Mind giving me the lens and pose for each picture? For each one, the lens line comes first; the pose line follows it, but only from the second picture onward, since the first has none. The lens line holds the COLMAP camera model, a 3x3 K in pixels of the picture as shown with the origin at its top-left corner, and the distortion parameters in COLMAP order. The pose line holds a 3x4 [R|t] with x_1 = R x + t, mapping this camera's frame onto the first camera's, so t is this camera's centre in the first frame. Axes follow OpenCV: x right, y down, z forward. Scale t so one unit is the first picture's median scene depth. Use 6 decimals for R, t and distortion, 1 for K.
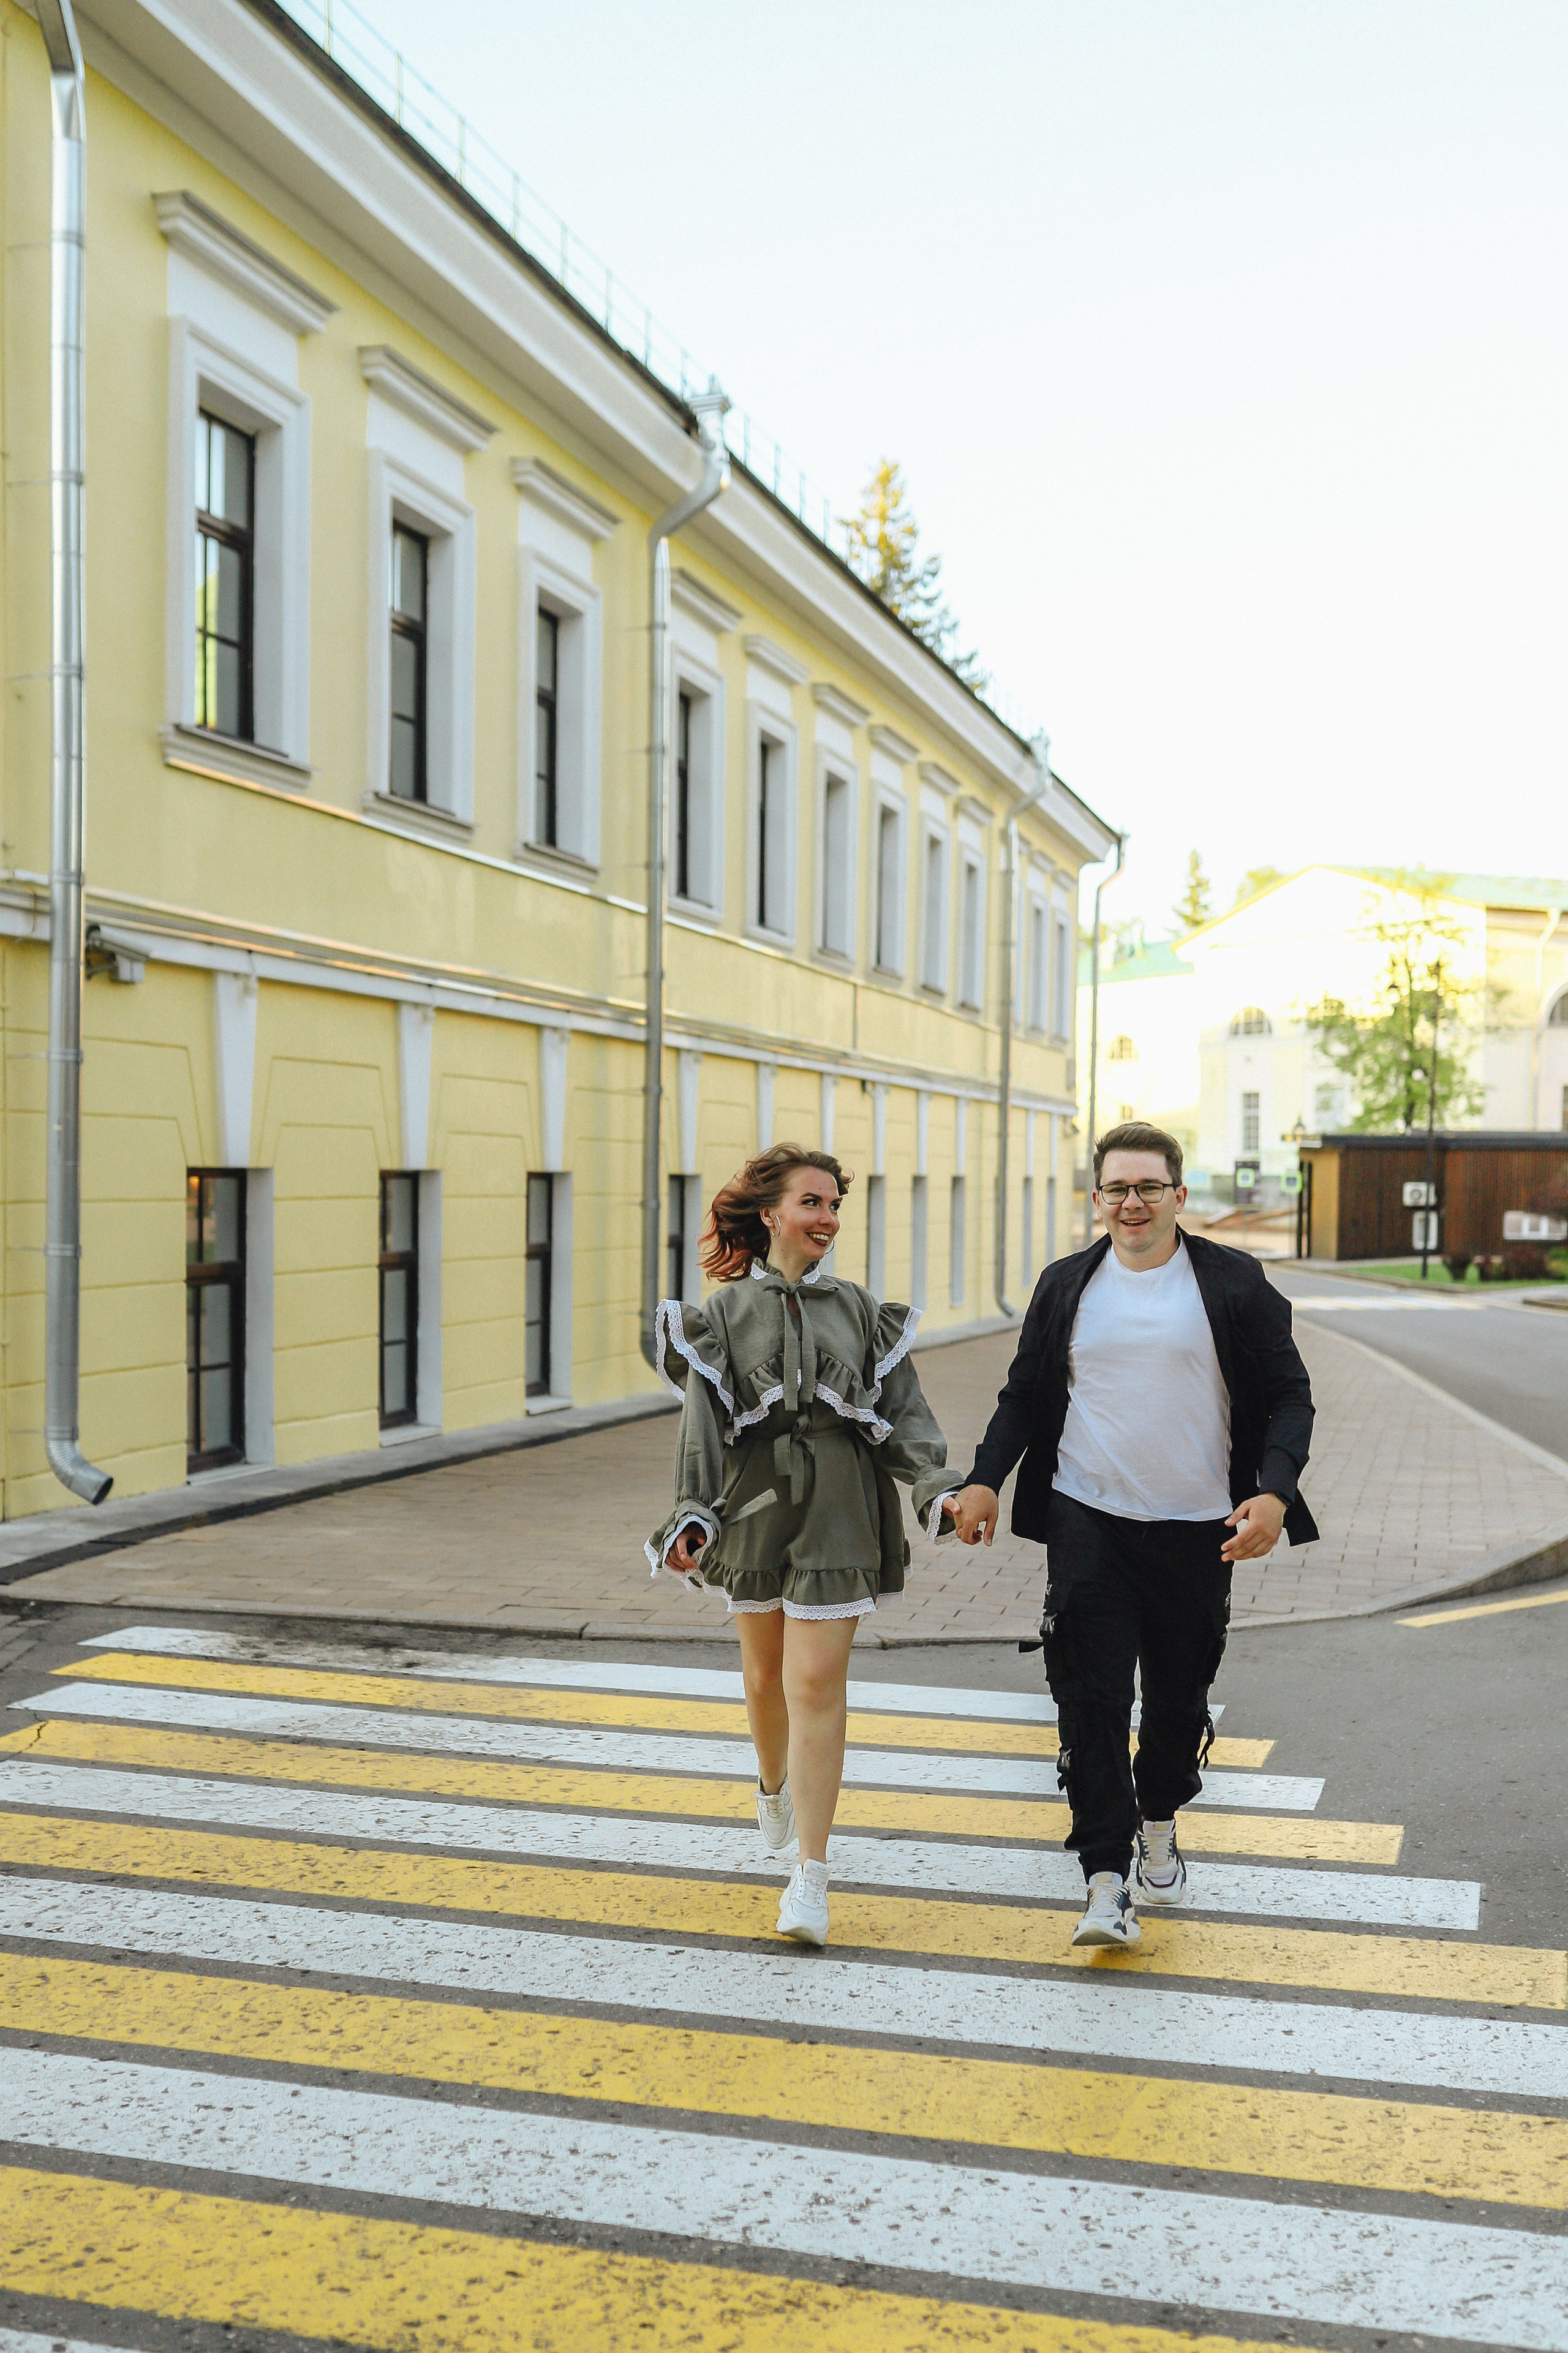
lens RADIAL K [[2385.5, 0, 784.0], [0, 2385.5, 1176.5], [0, 0, 1]] dist [0.041491, 0.001720]
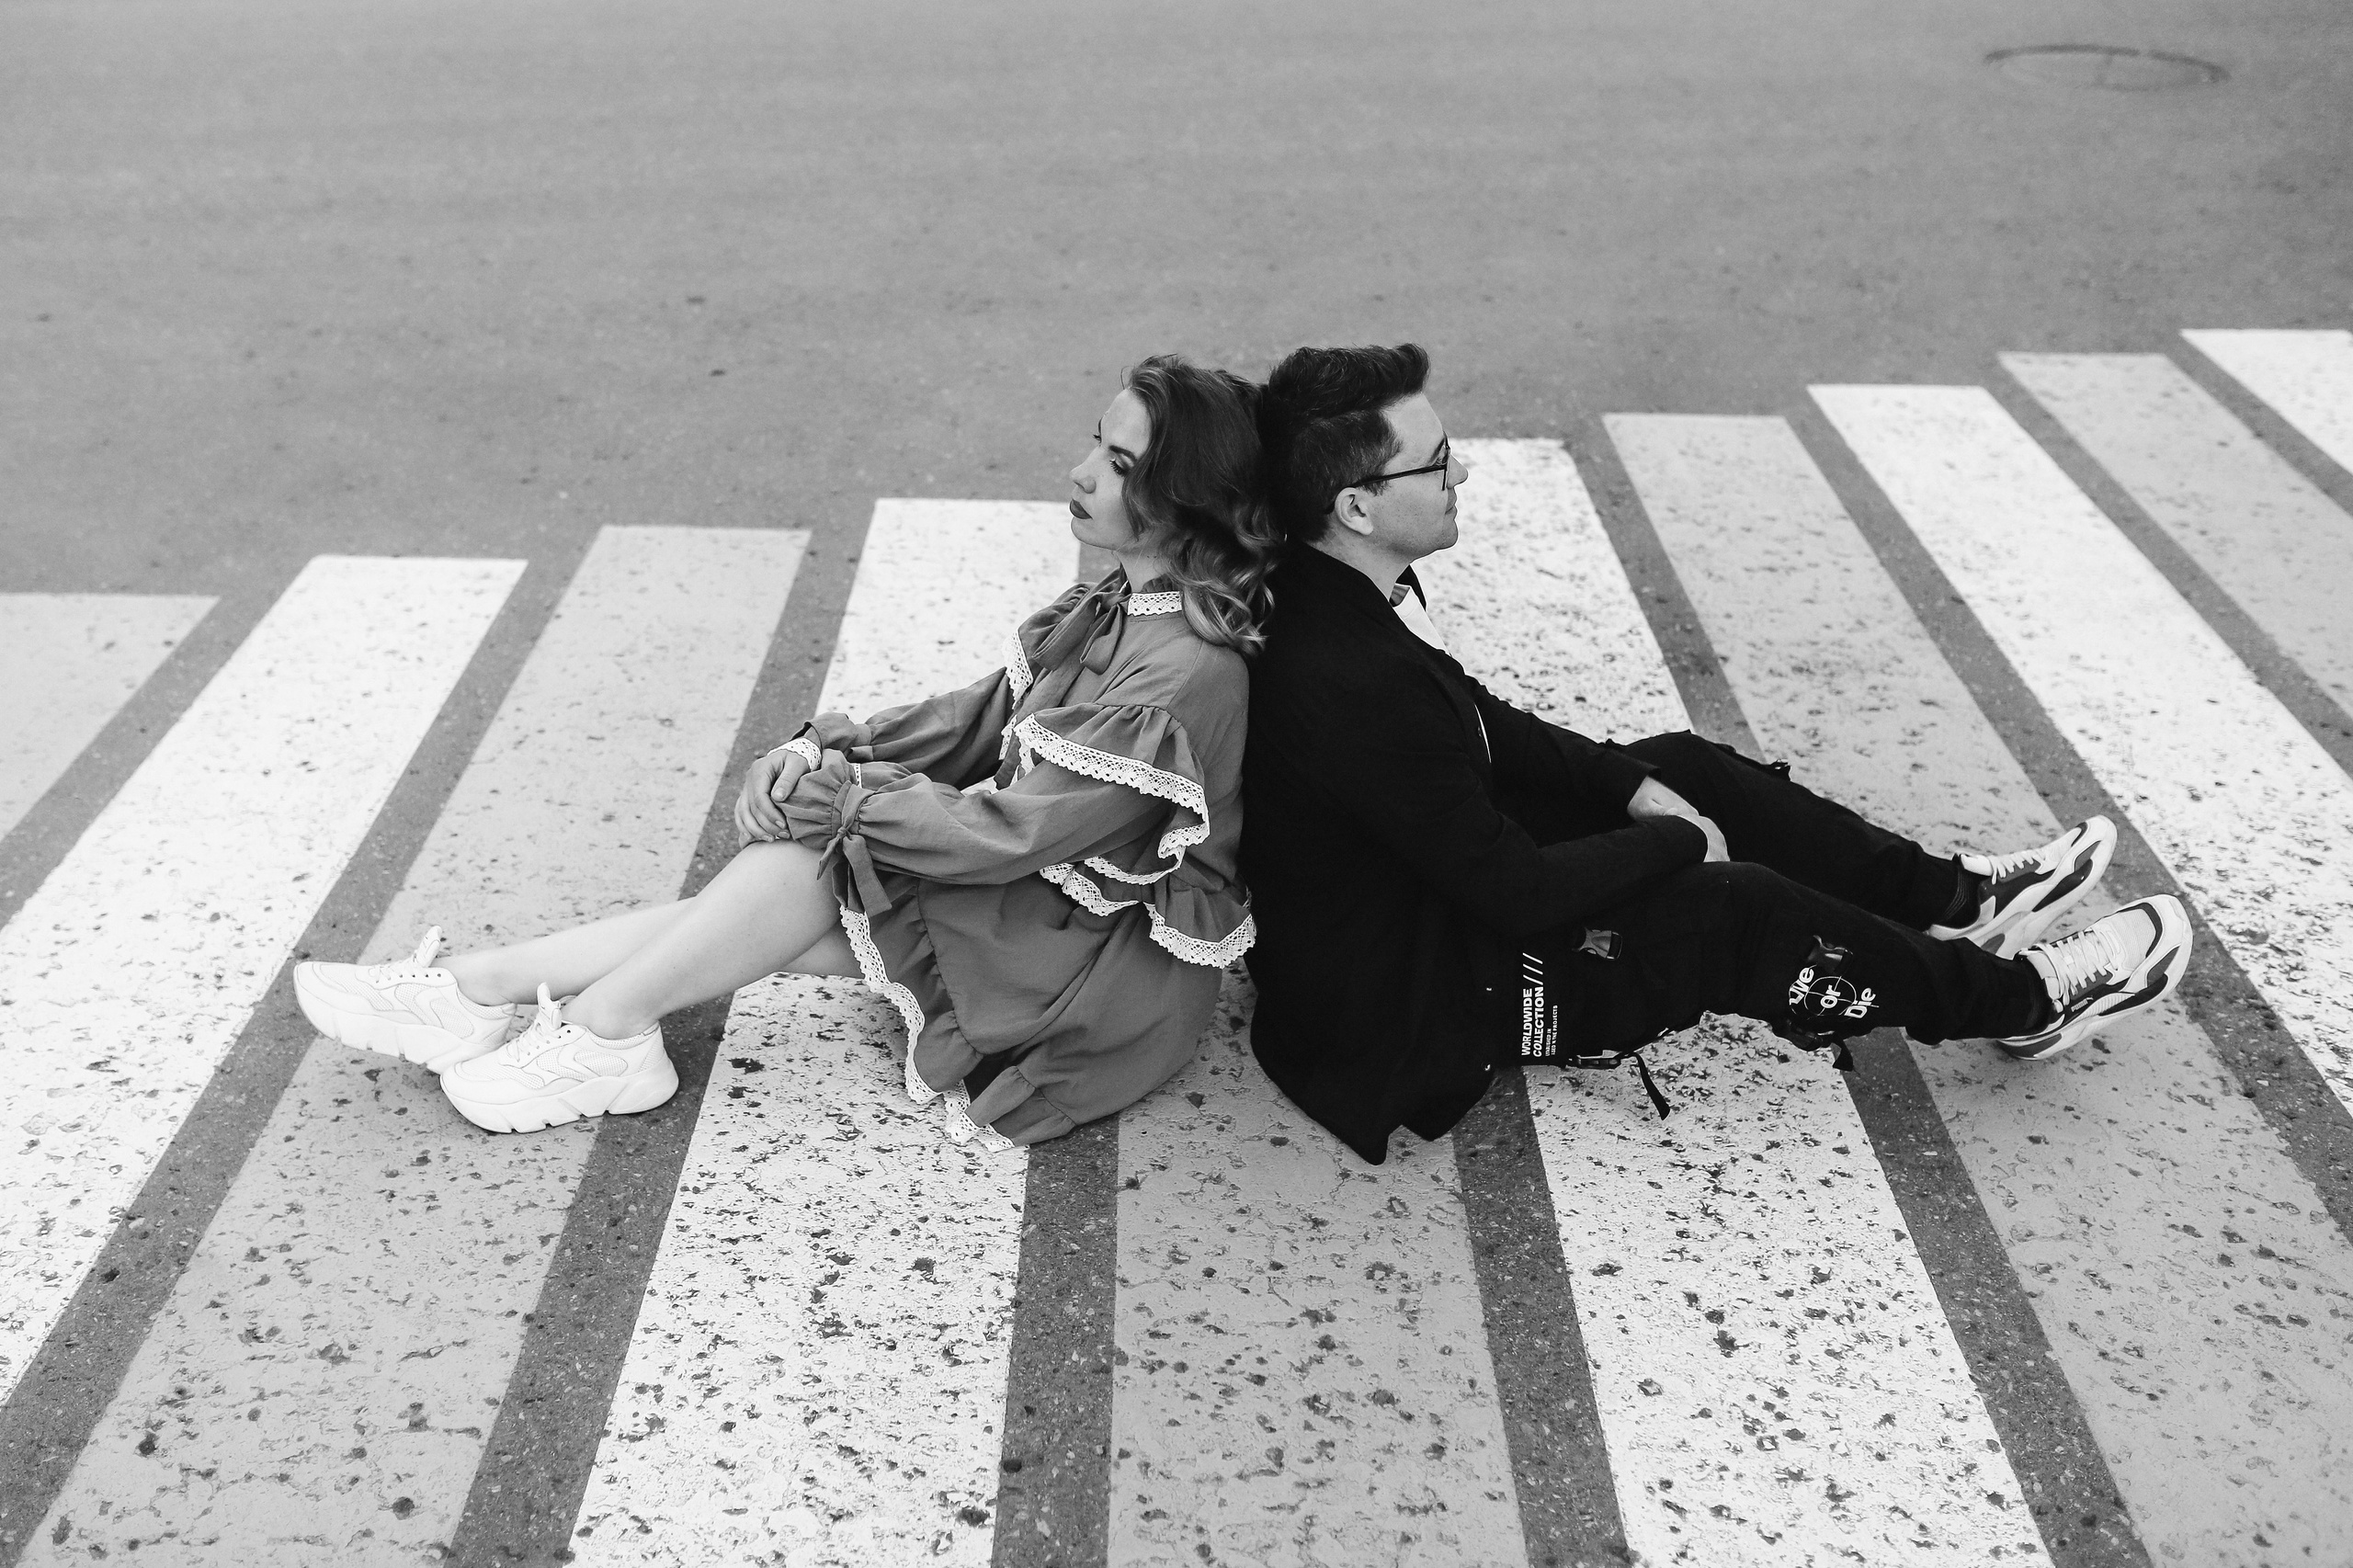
lens RADIAL K [[2447.8, 0, 1176.5], [0, 2447.8, 784.0], [0, 0, 1]] dist [-0.061756, 0.011524]
pose [[-0.286787, -0.430328, 0.855904, -0.387737], [-0.024395, 0.896424, 0.442526, 0.007733], [-0.957684, 0.106031, -0.267580, 0.764496]]
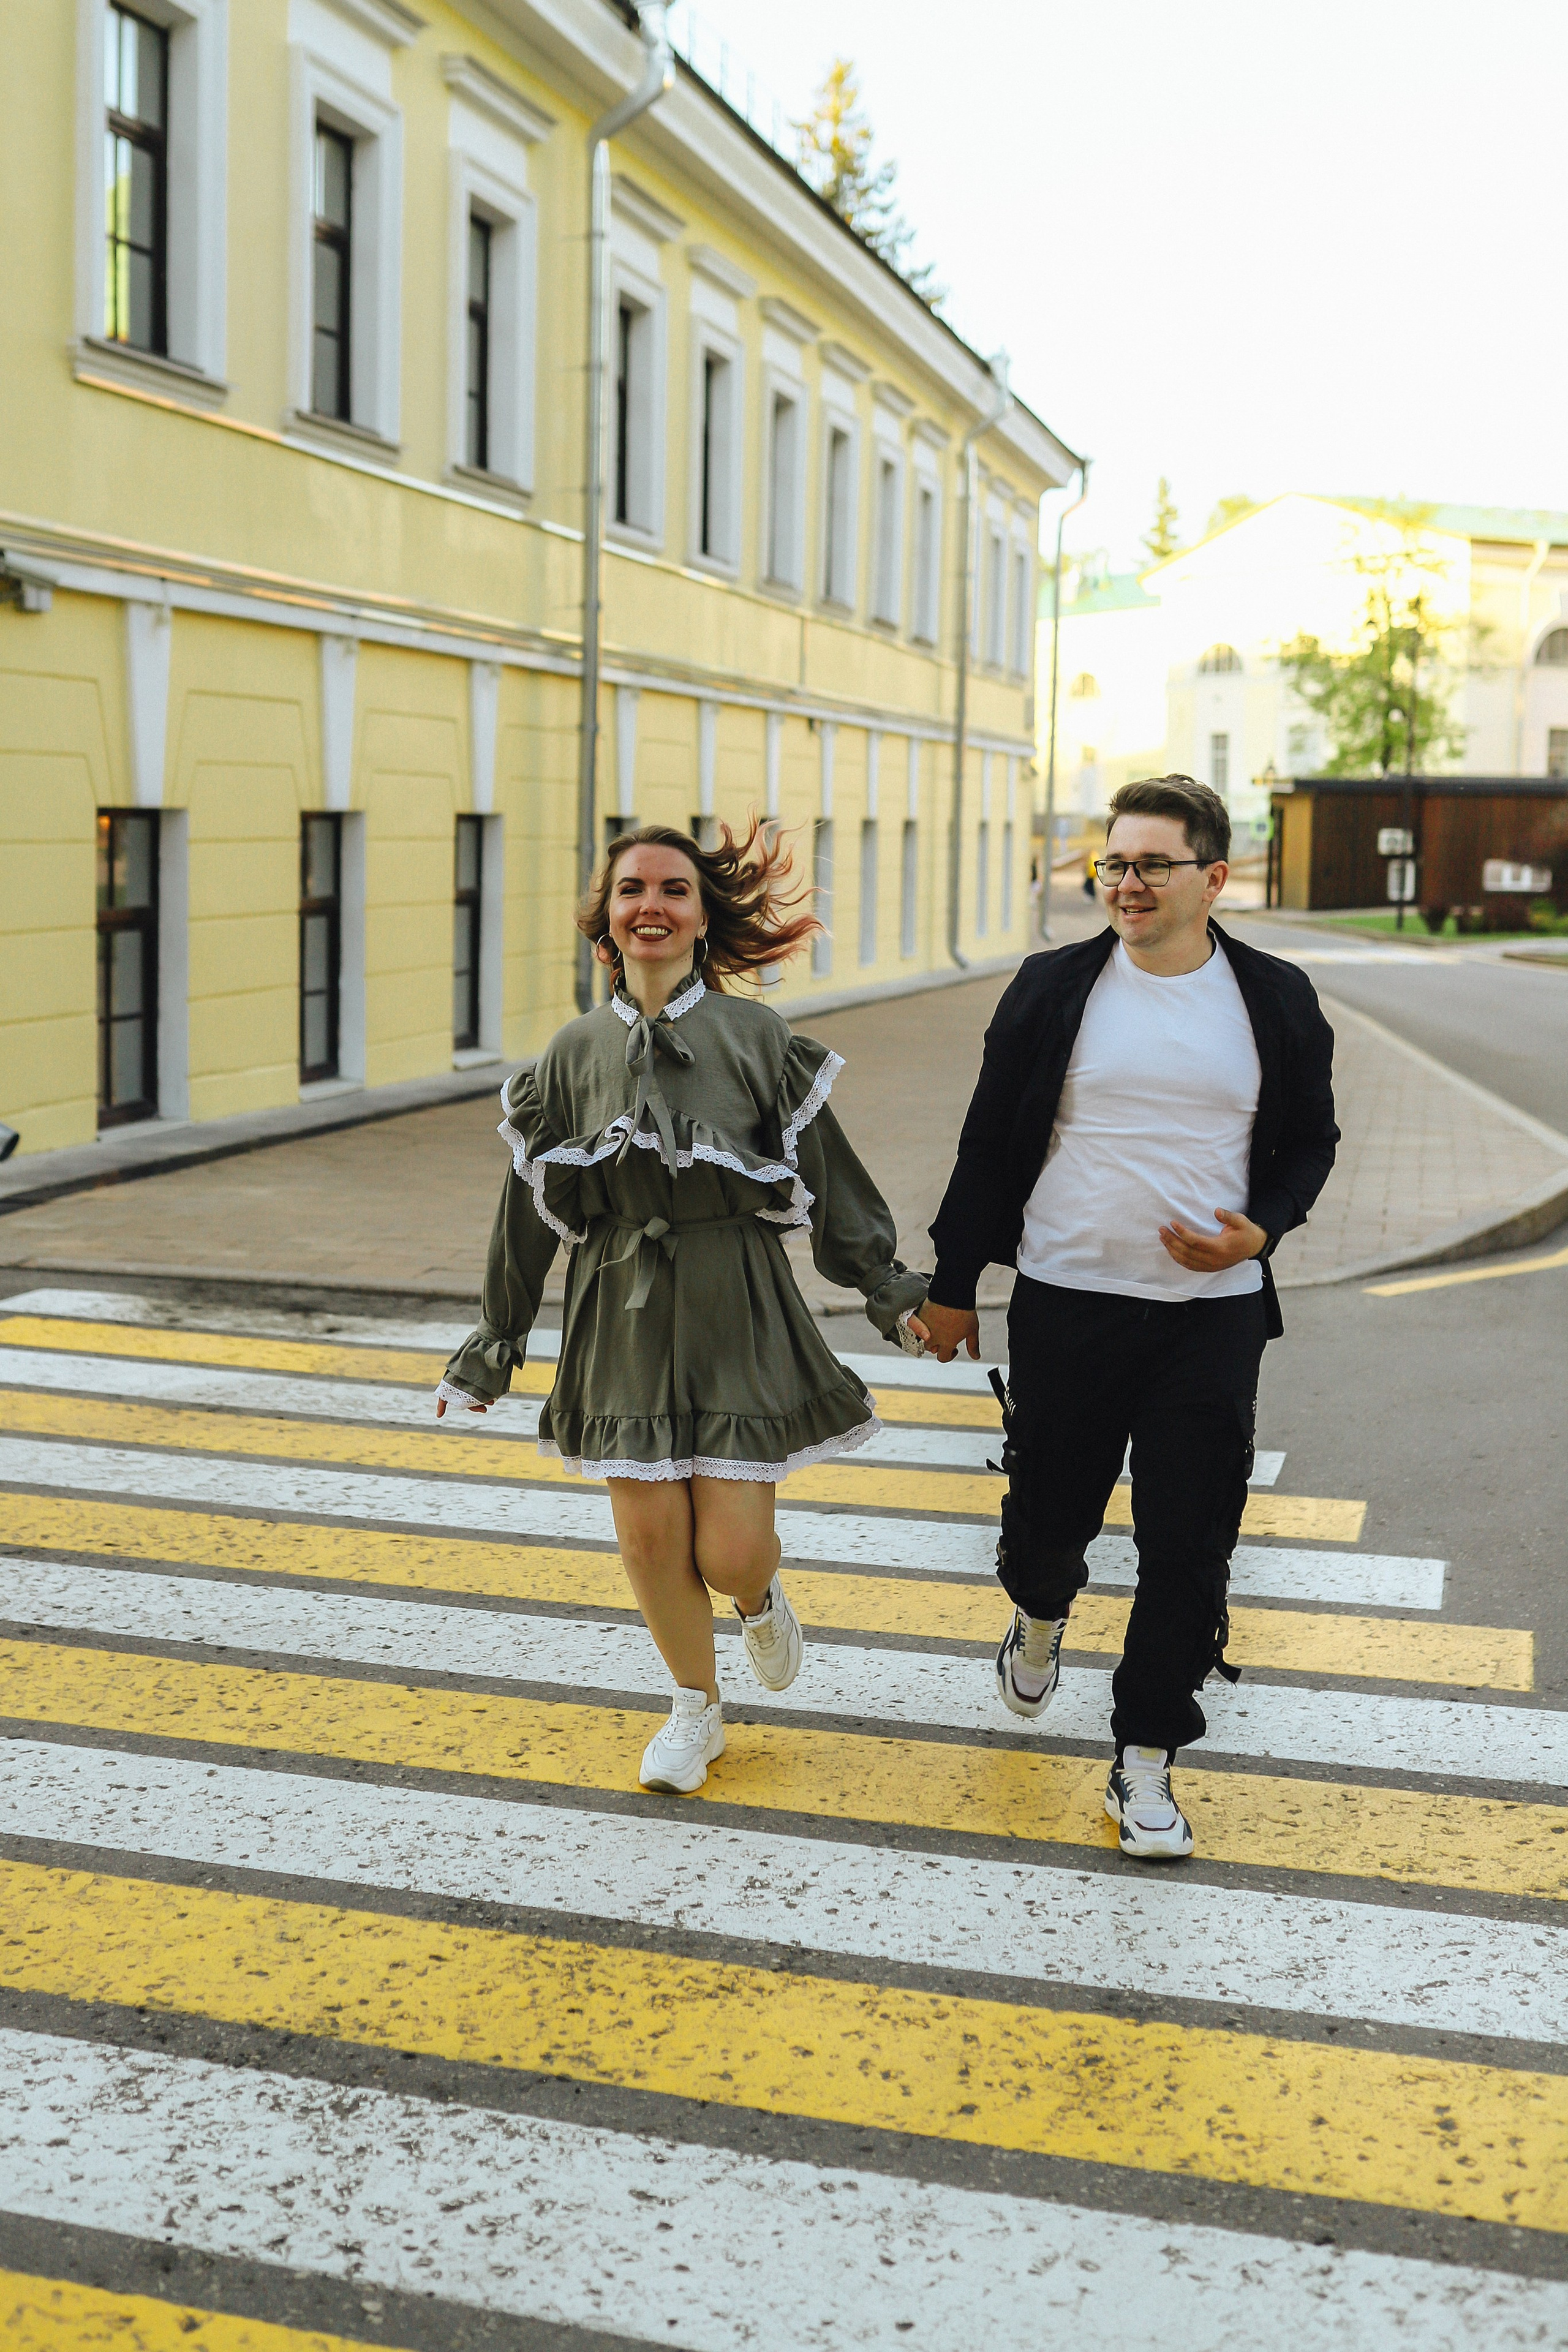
lens RADIAL K [[2446.8, 0, 784.0], [0, 2446.8, 1176.0], [0, 0, 1]] dist [-0.061756, 0.011524]
pose [[0.999722, 0.003131, 0.023352, 0.001550], [-0.006439, 0.989704, 0.142985, 0.002574], [-0.022664, -0.143096, 0.989449, 0.040911]]
